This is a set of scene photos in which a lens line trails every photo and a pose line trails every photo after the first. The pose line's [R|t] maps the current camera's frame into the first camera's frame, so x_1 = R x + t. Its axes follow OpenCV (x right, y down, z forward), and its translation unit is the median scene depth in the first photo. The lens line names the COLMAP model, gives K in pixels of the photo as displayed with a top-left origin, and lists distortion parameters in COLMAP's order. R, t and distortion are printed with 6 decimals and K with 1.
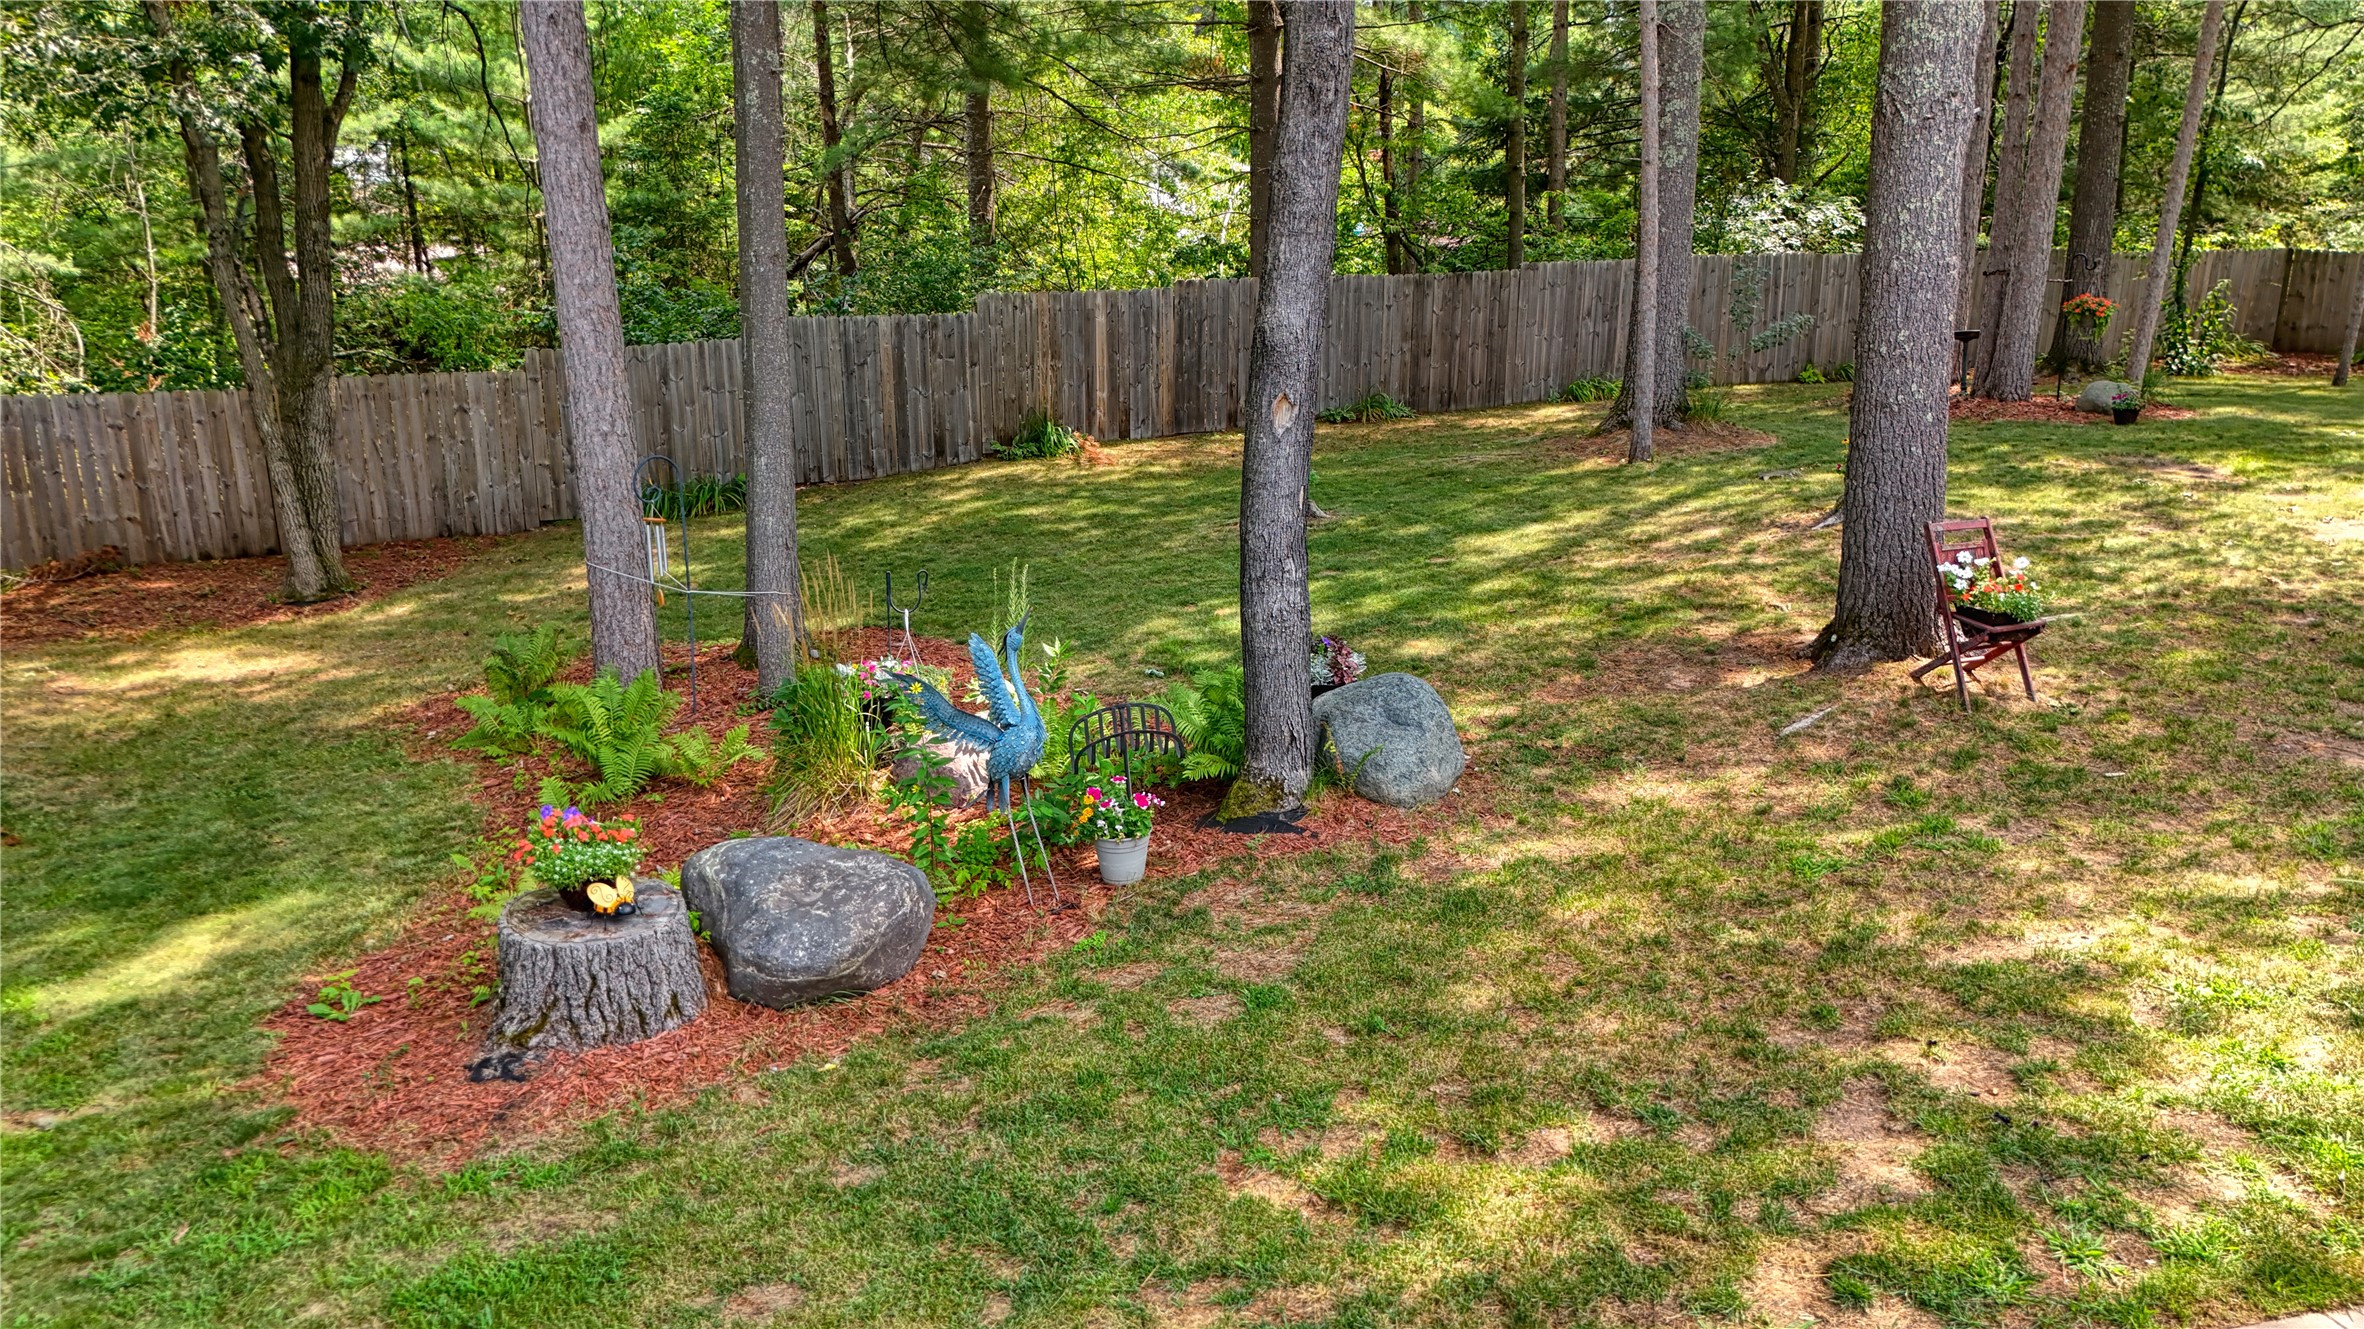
lens RADIAL K [[1739.7, 0, 1168.5], [0, 1739.7, 665.4], [0, 0, 1]] dist [0.076579, -0.079701]
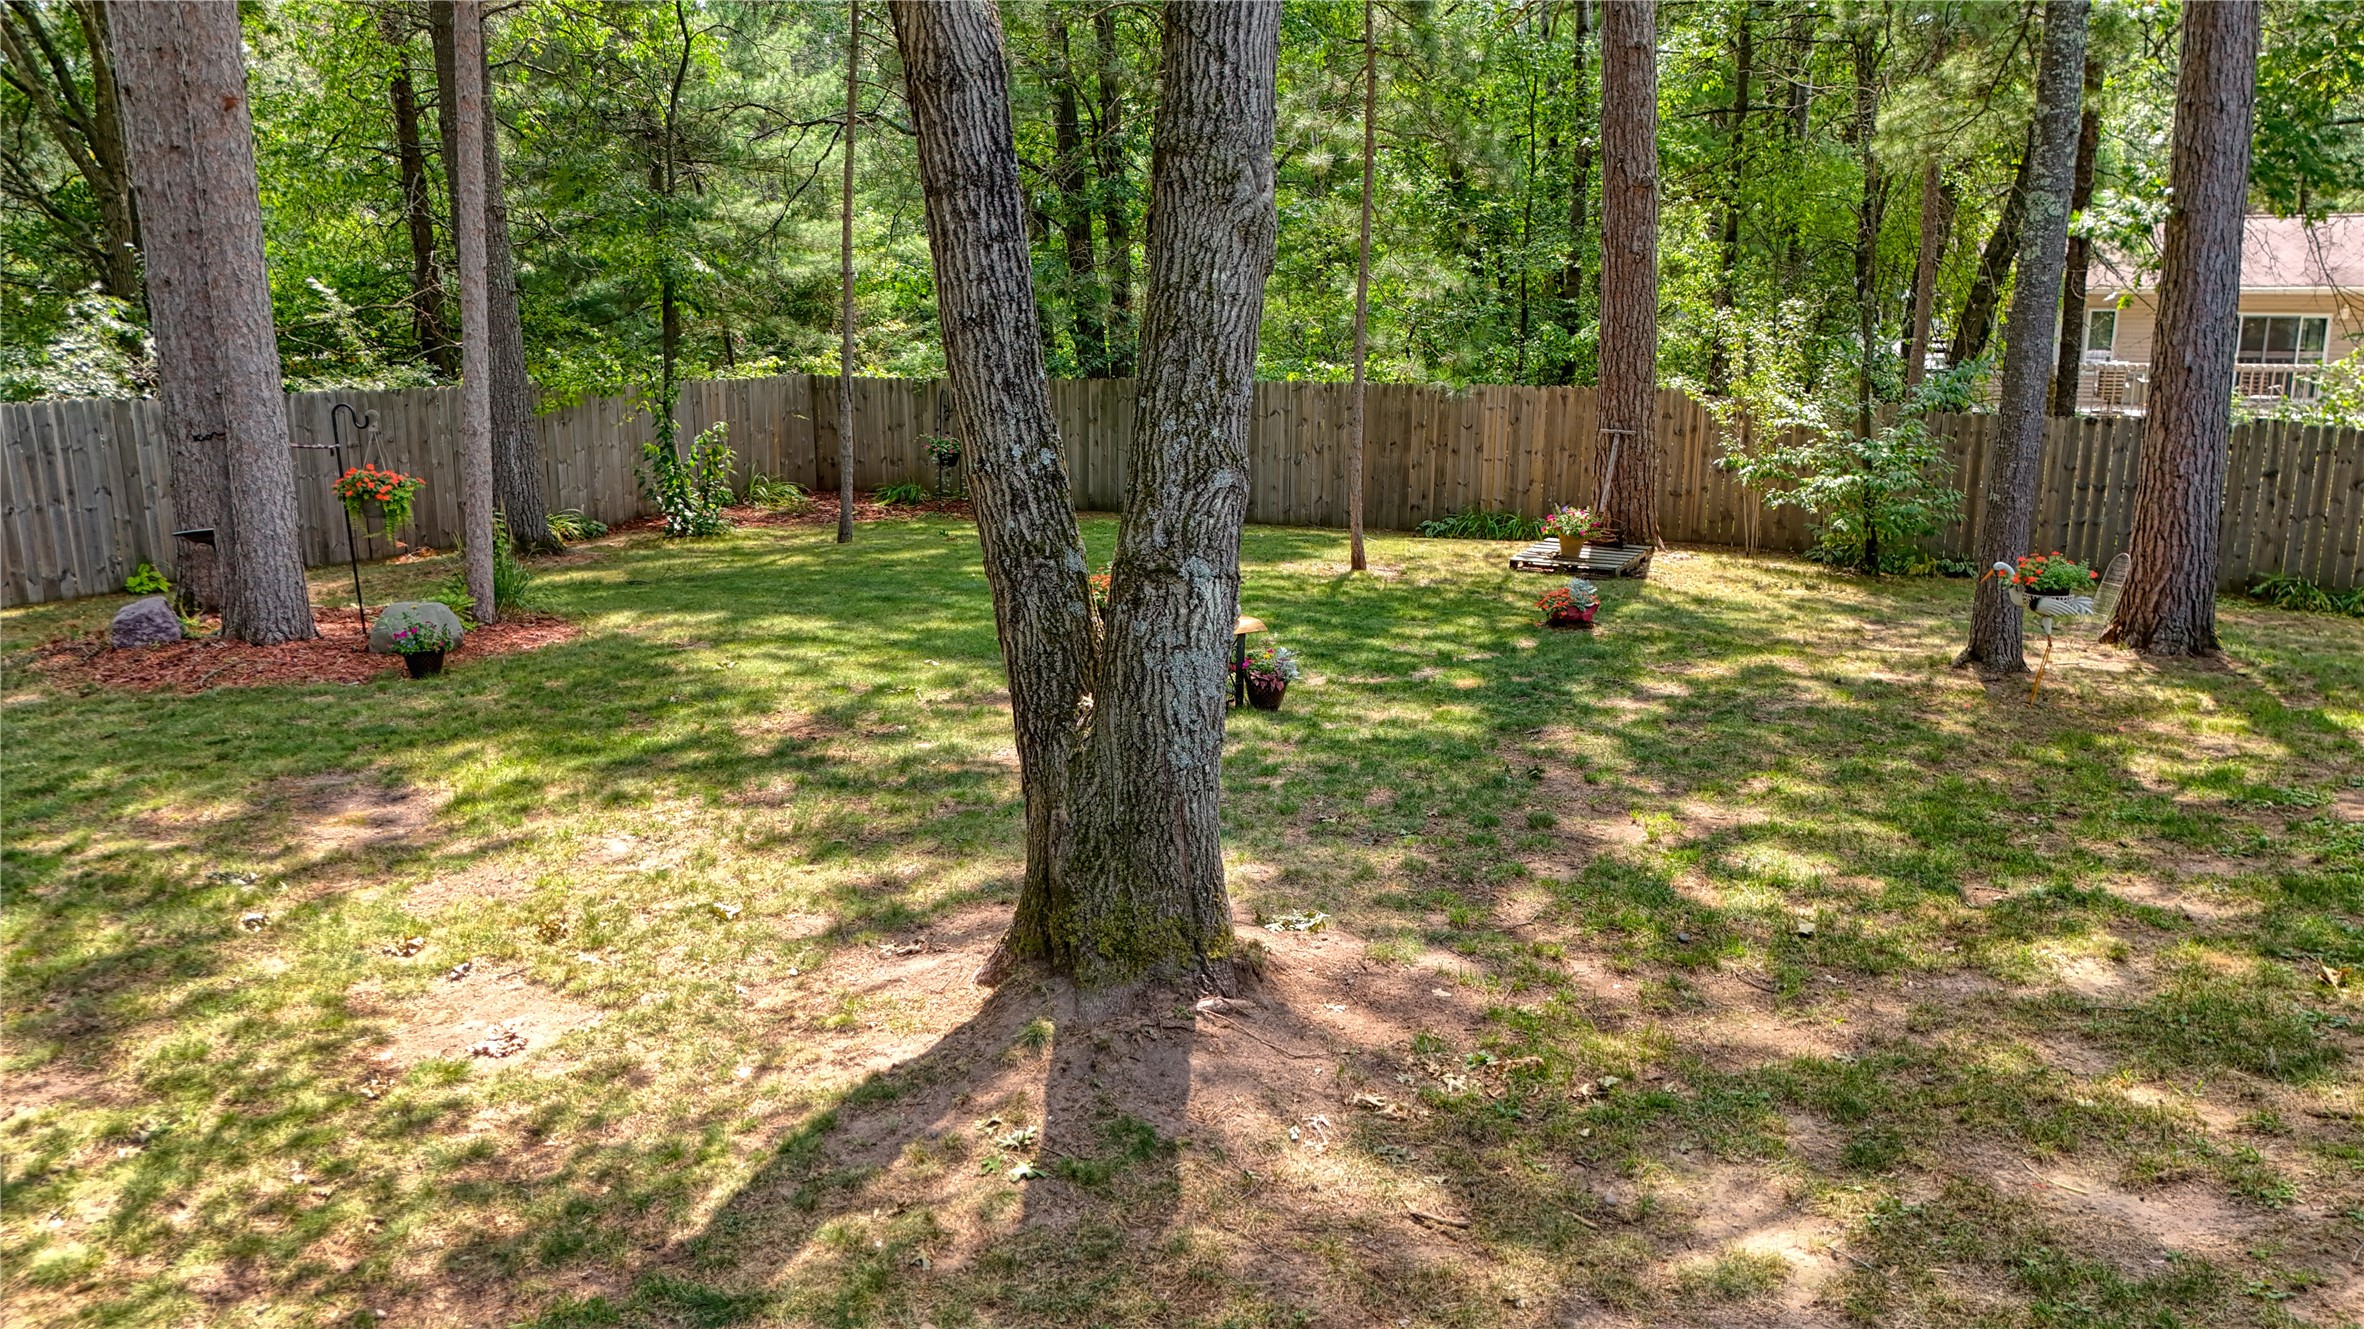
lens RADIAL K [[1739.7, 0, 1179.1], [0, 1739.7, 656.2], [0, 0, 1]] dist [0.076579, -0.079701]
pose [[0.785530, -0.127118, 0.605627, 0.260902], [0.168863, 0.985564, -0.012160, -0.063133], [-0.595339, 0.111820, 0.795656, 0.243564]]
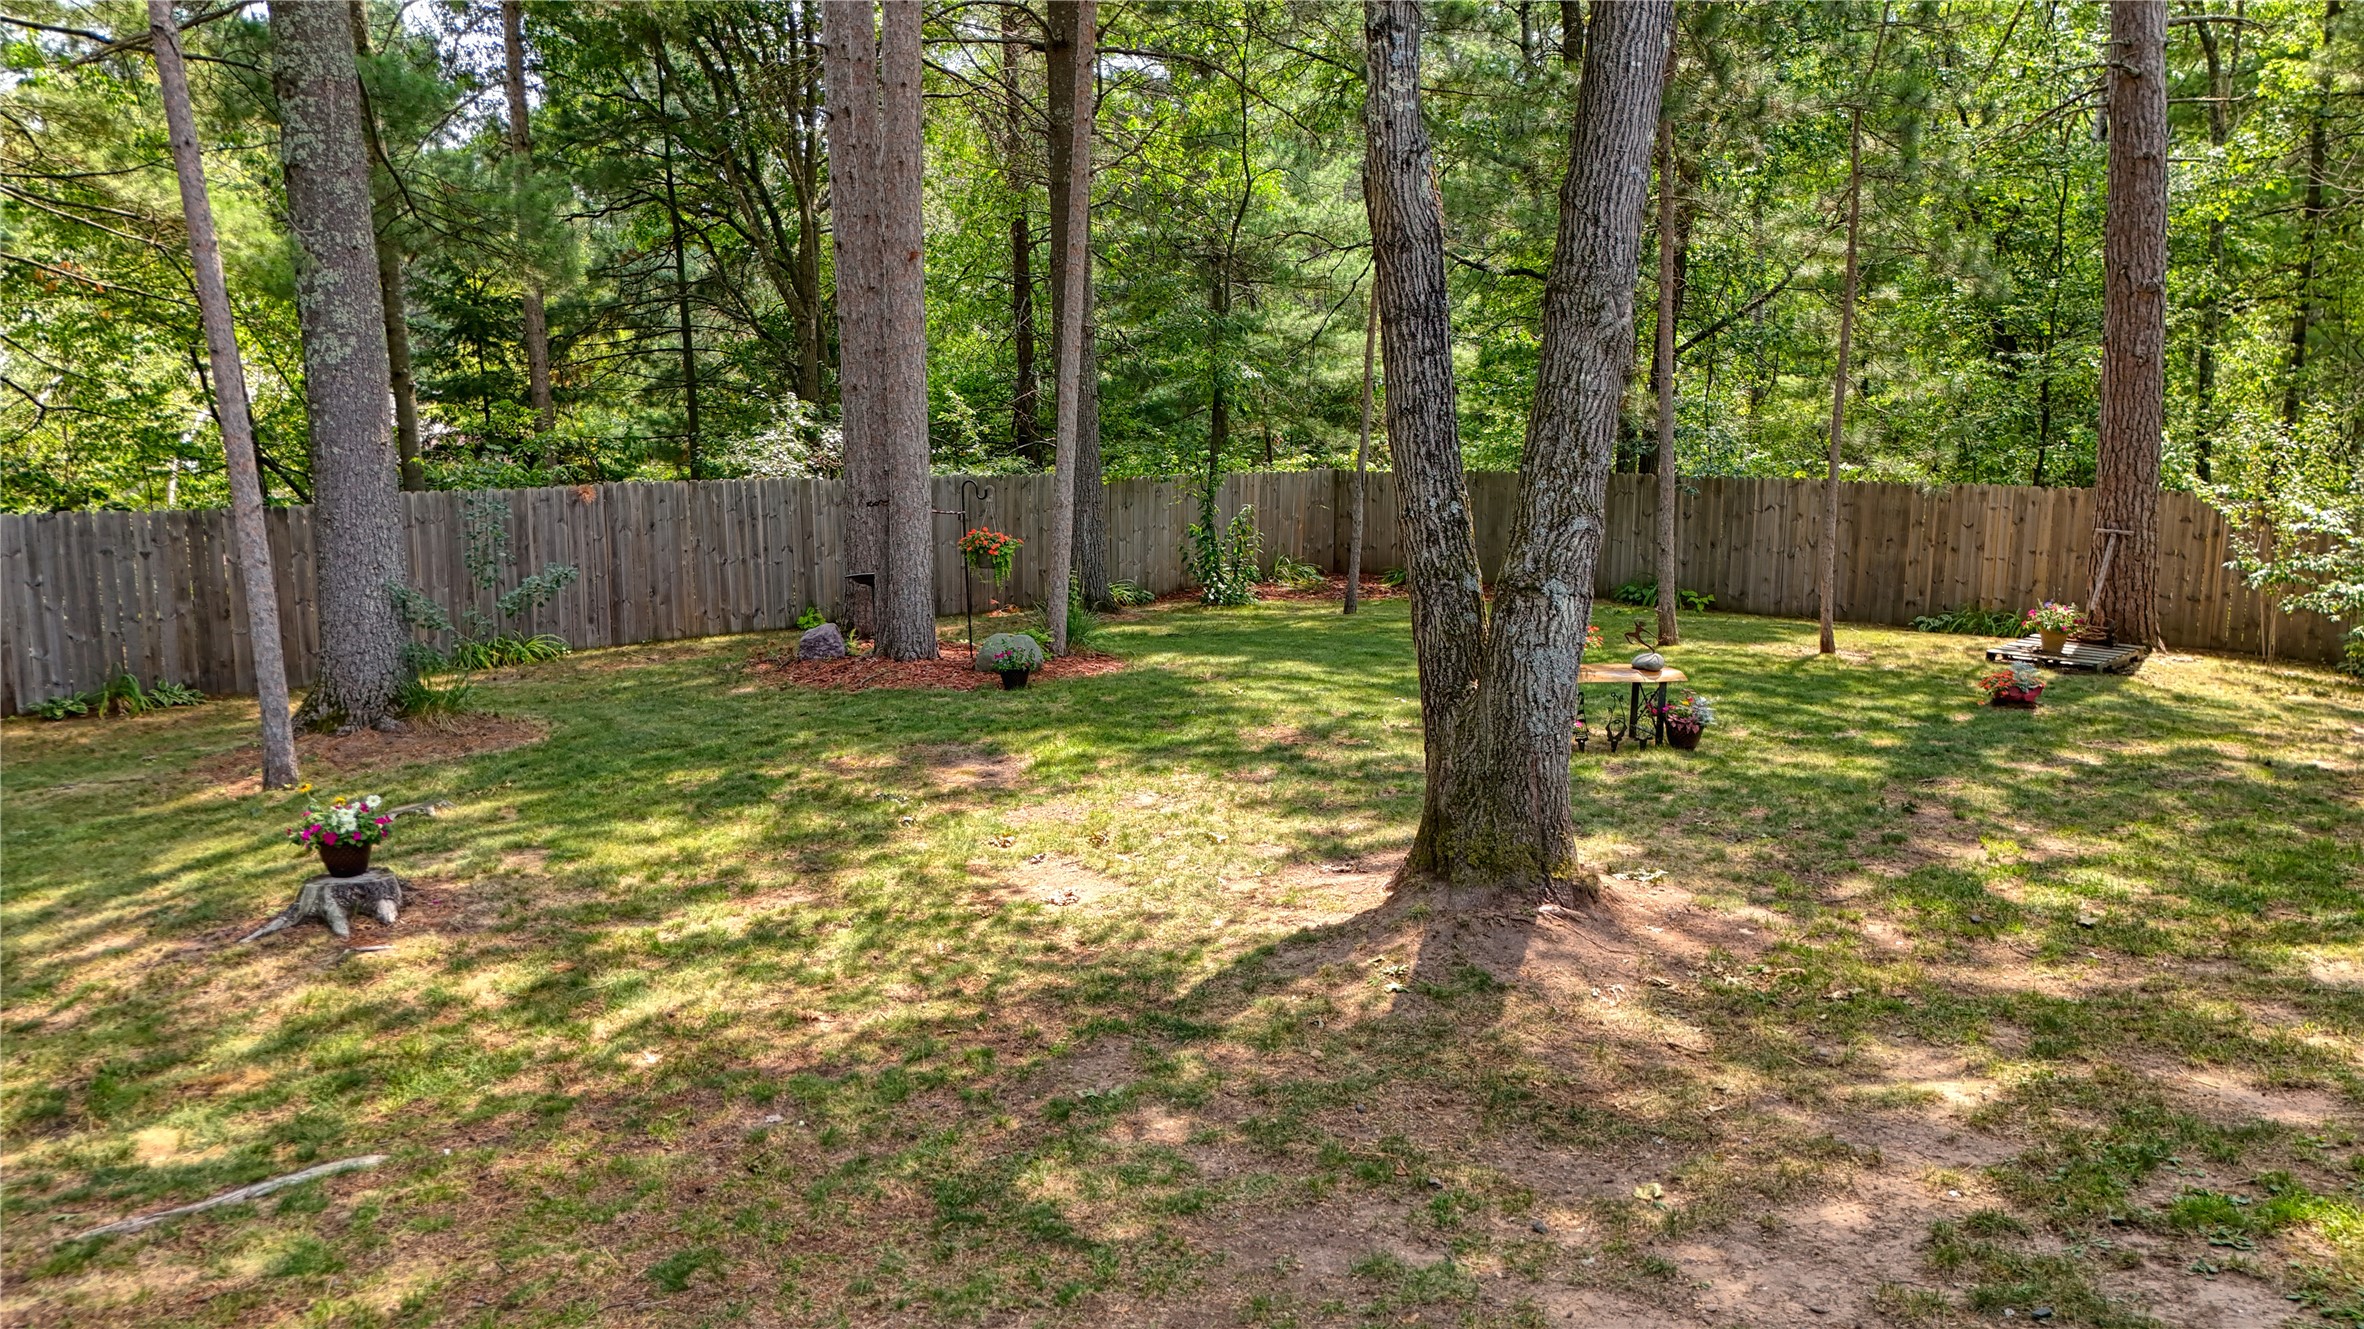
lens RADIAL K [[1739.7, 0, 1159.6], [0, 1739.7, 662.1], [0, 0, 1]] dist [0.076579, -0.079701]
pose [[0.938539, -0.049315, 0.341632, 0.231593], [0.090921, 0.990109, -0.106857, -0.040128], [-0.332983, 0.131350, 0.933740, 0.166105]]
